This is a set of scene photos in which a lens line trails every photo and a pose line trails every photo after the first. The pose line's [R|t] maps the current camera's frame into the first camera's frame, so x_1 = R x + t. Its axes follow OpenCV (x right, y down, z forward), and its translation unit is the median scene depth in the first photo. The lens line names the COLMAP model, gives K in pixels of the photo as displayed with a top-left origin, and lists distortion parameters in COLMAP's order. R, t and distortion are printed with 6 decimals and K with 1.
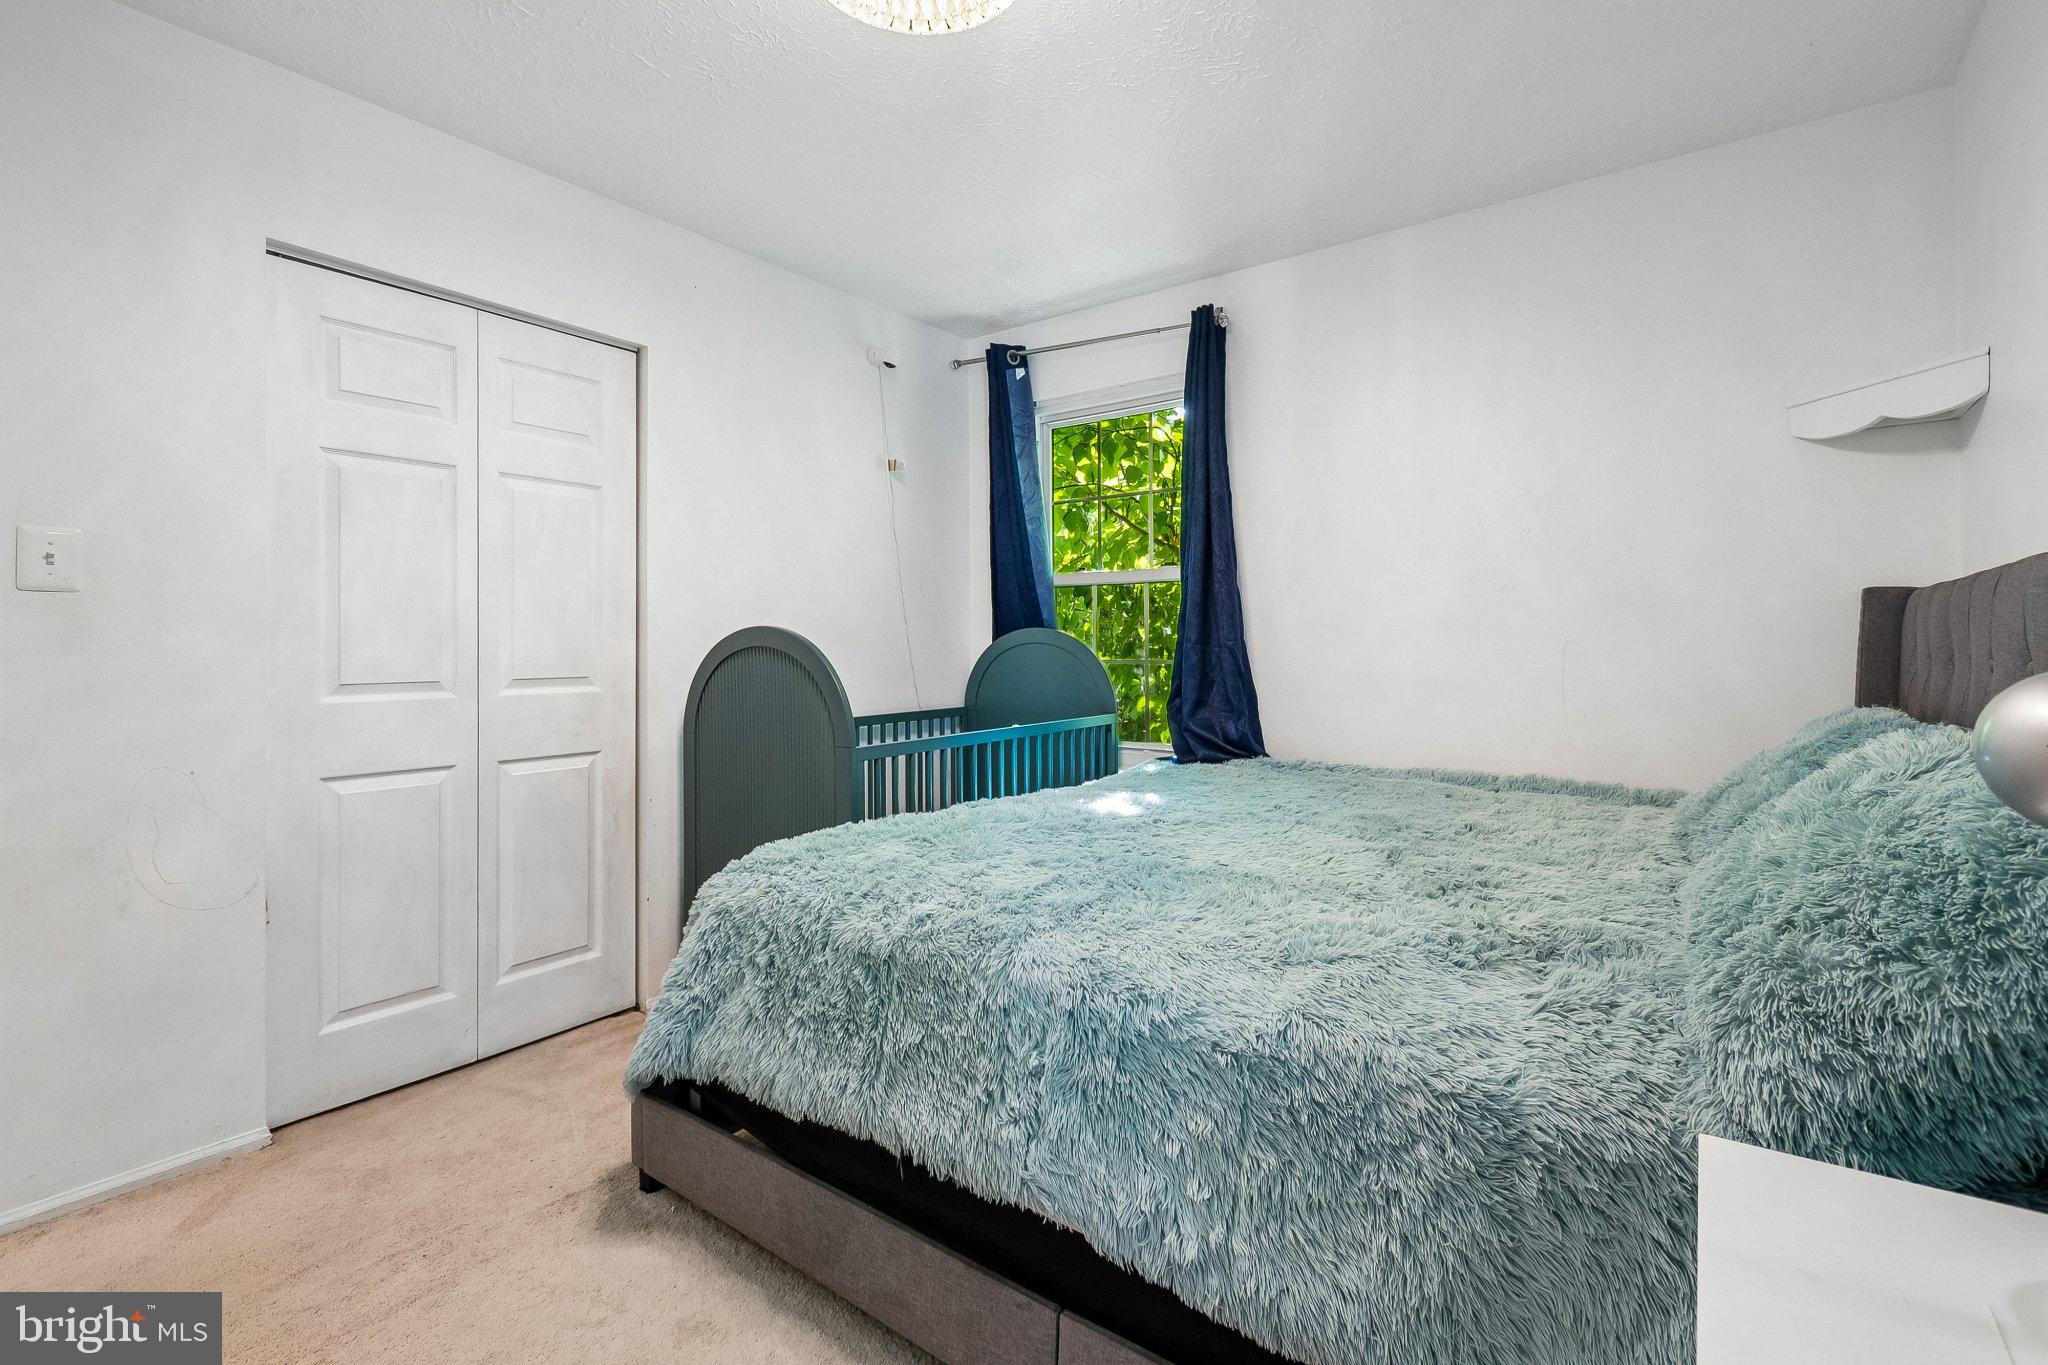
lens RADIAL K [[918.8, 0, 1031.5], [0, 918.8, 641.7], [0, 0, 1]] dist [0.003662, -0.000298]
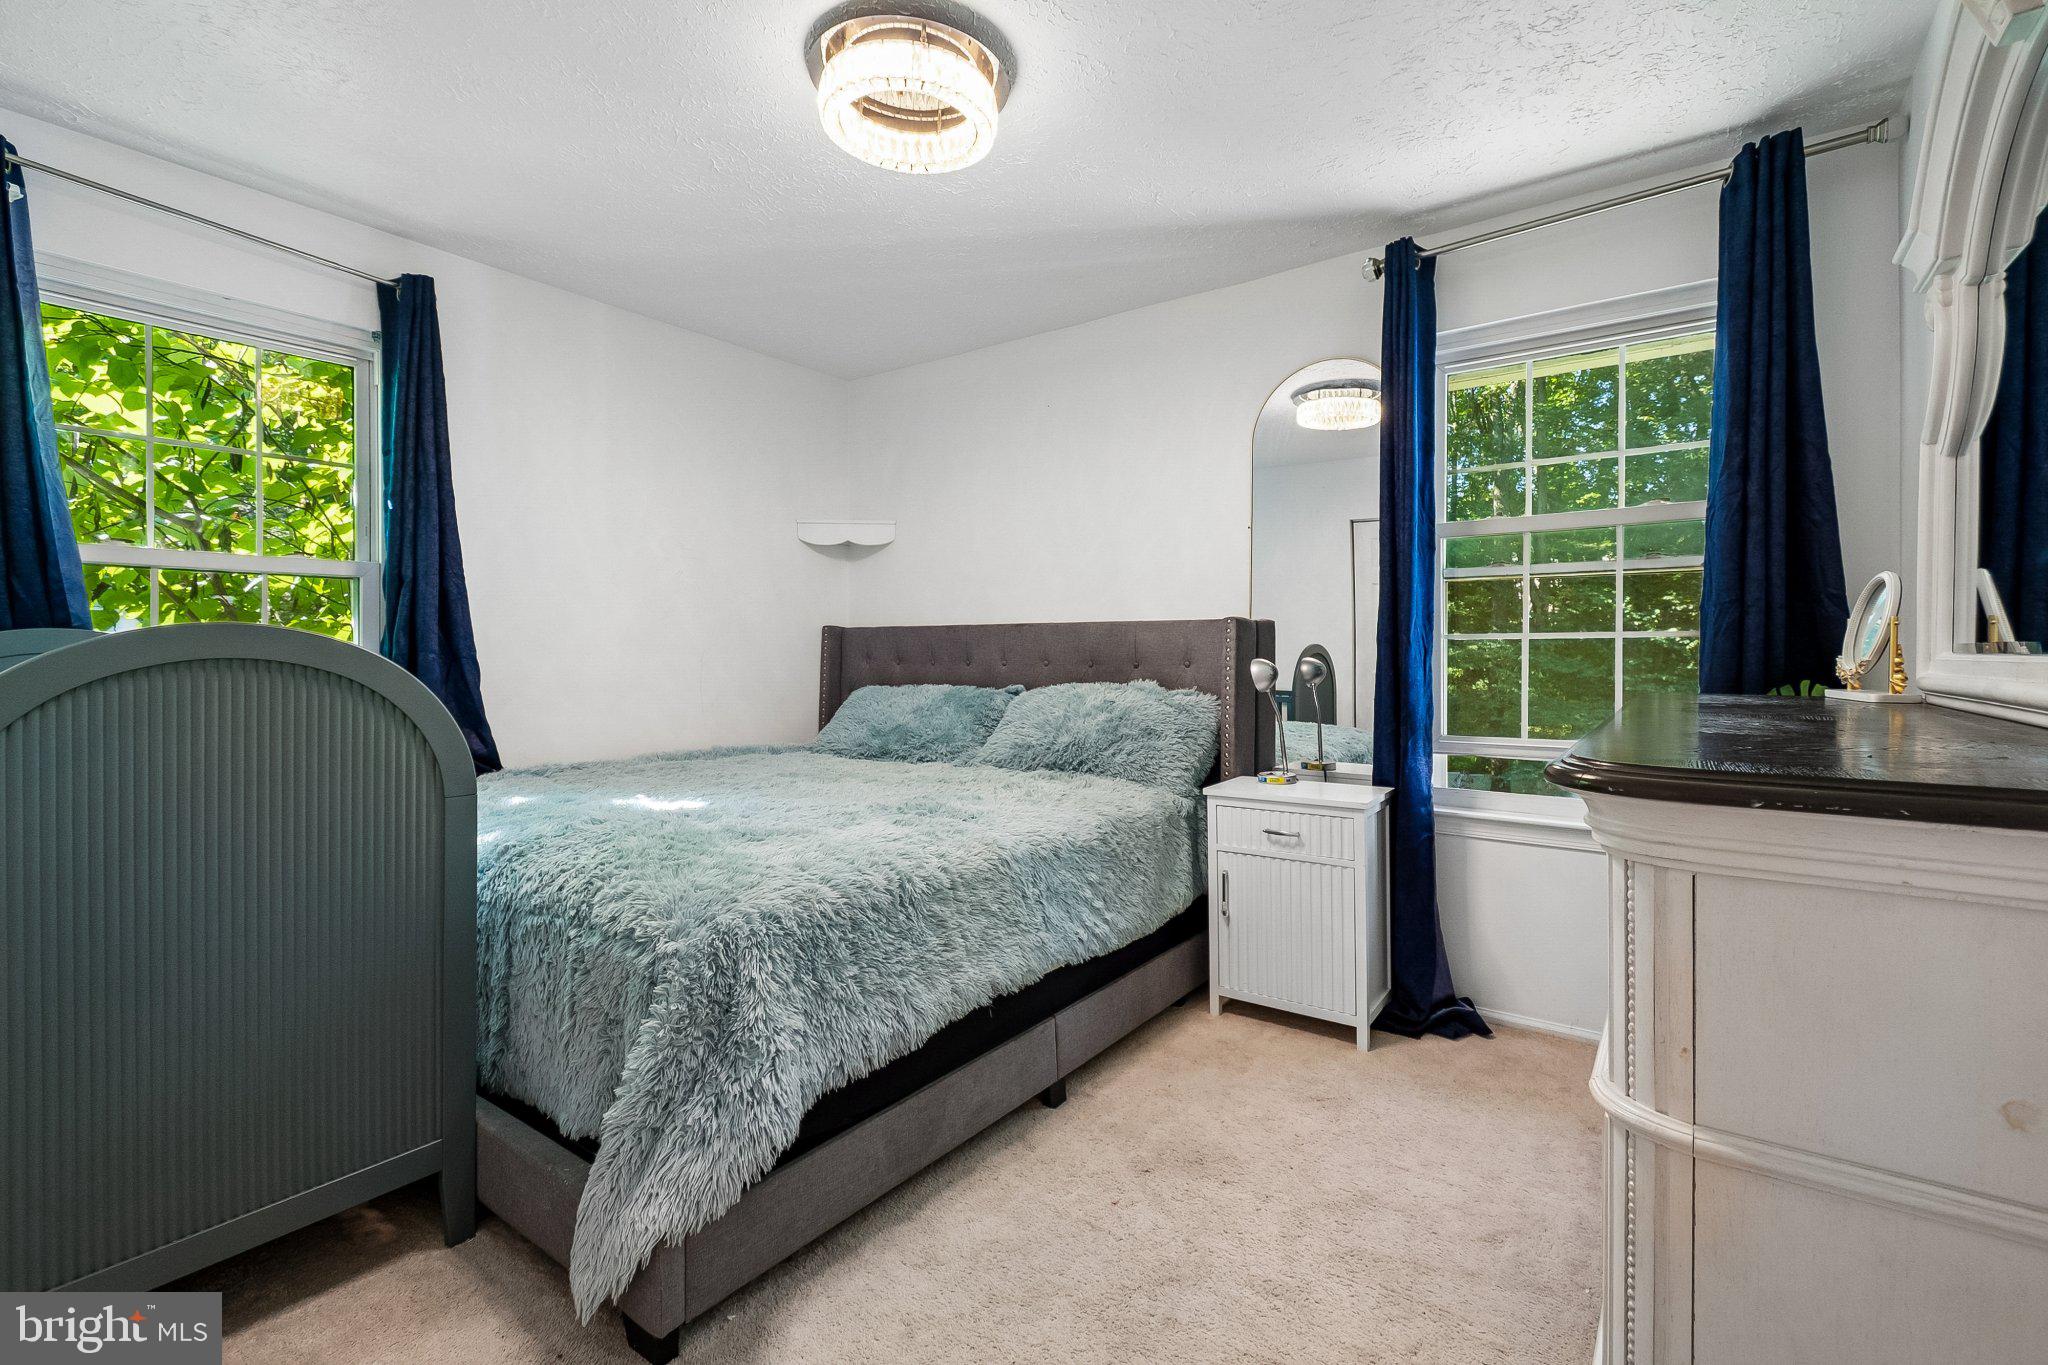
lens RADIAL K [[909.5, 0, 1027.2], [0, 909.5, 663.5], [0, 0, 1]] dist [0.010052, -0.007654]
pose [[-0.006759, -0.007962, 0.999945, -0.987051], [-0.003483, 0.999962, 0.007938, 0.002721], [-0.999971, -0.003429, -0.006786, 0.588996]]
